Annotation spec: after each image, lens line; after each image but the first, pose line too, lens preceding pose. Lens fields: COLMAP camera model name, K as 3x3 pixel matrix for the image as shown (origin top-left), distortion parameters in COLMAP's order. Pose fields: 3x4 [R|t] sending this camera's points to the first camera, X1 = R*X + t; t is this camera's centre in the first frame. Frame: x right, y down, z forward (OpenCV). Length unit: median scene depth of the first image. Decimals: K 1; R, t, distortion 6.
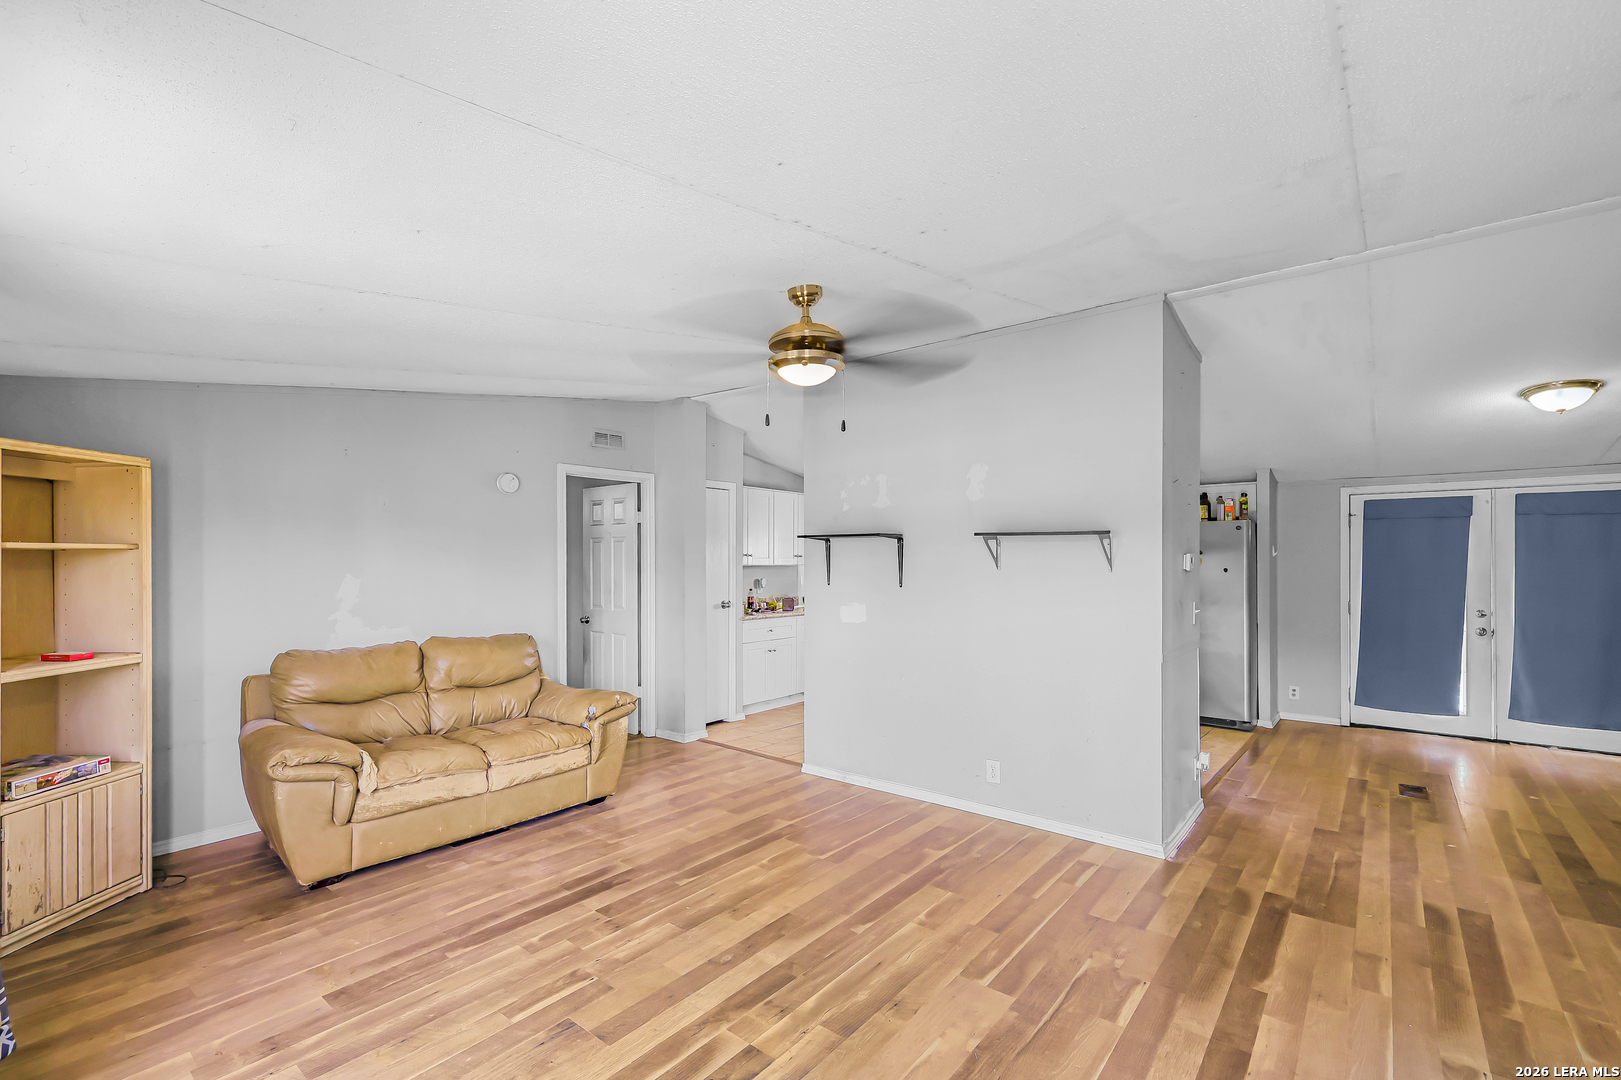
lens RADIAL K [[702.9, 0, 811.0], [0, 702.9, 551.1], [0, 0, 1]] dist [0.002851, 0.000560]
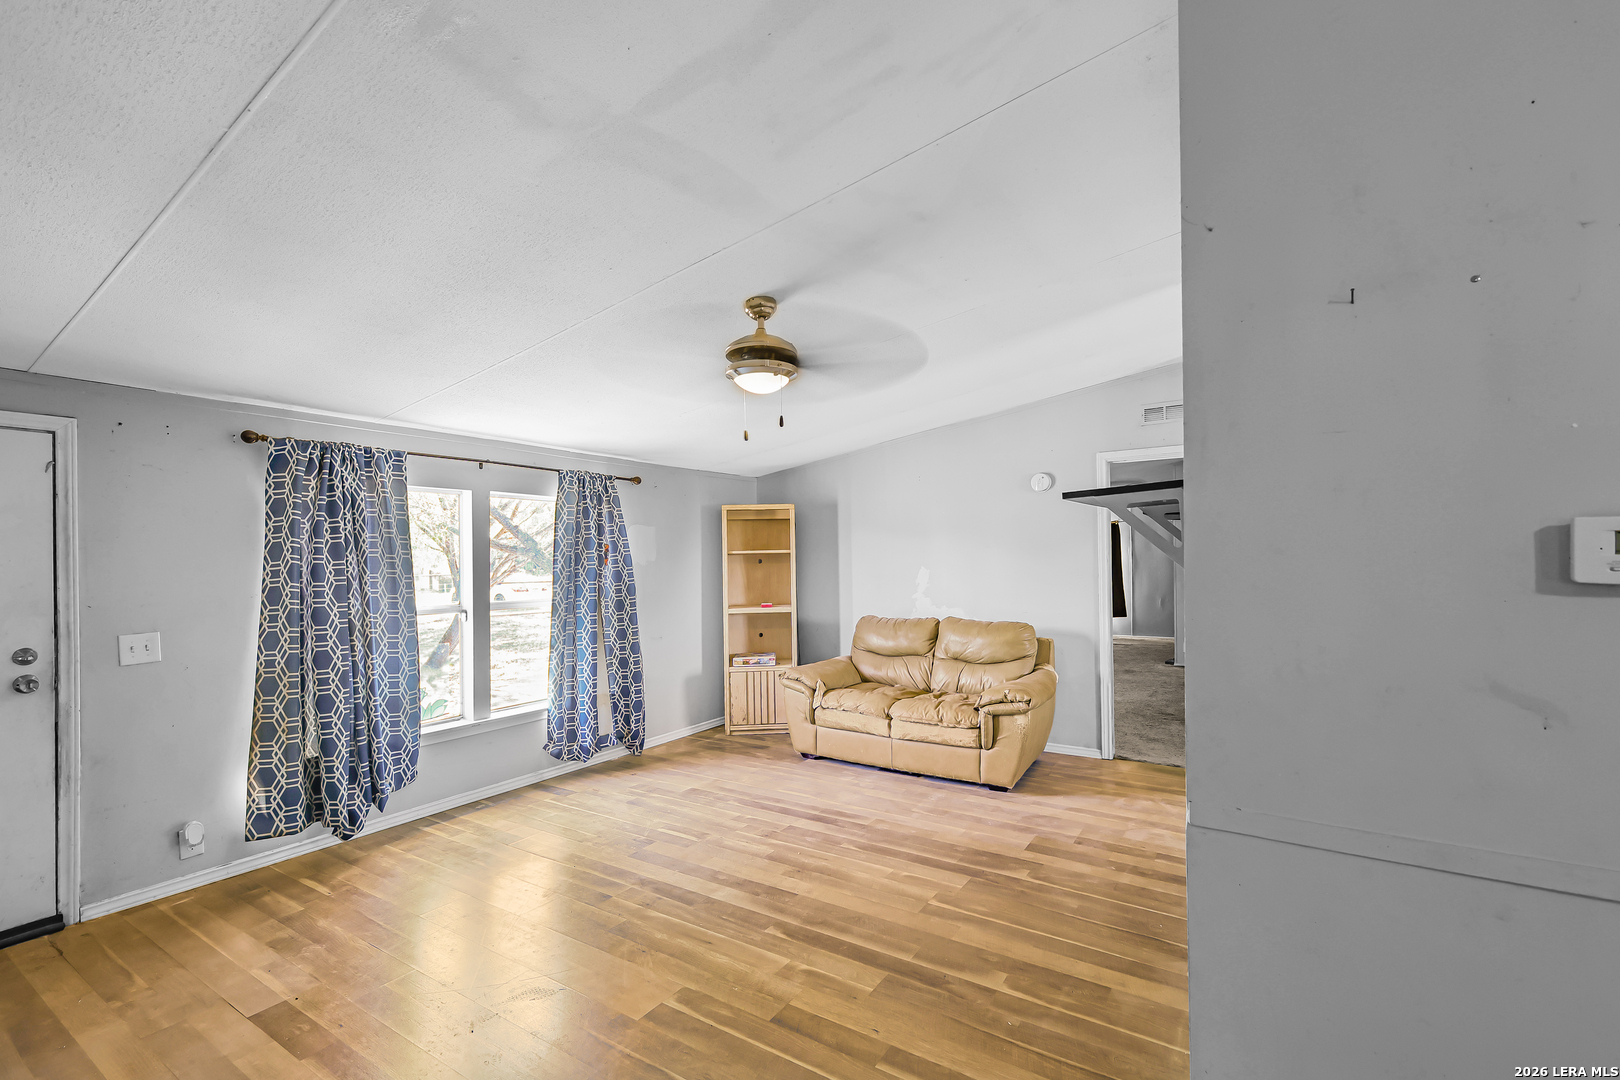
lens RADIAL K [[702.5, 0, 817.4], [0, 702.5, 553.9], [0, 0, 1]] dist [0.002851, 0.000560]
pose [[0.124286, -0.007517, -0.992218, 0.930390], [0.027176, 0.999622, -0.004169, 0.011021], [0.991874, -0.026447, 0.124443, 0.834769]]
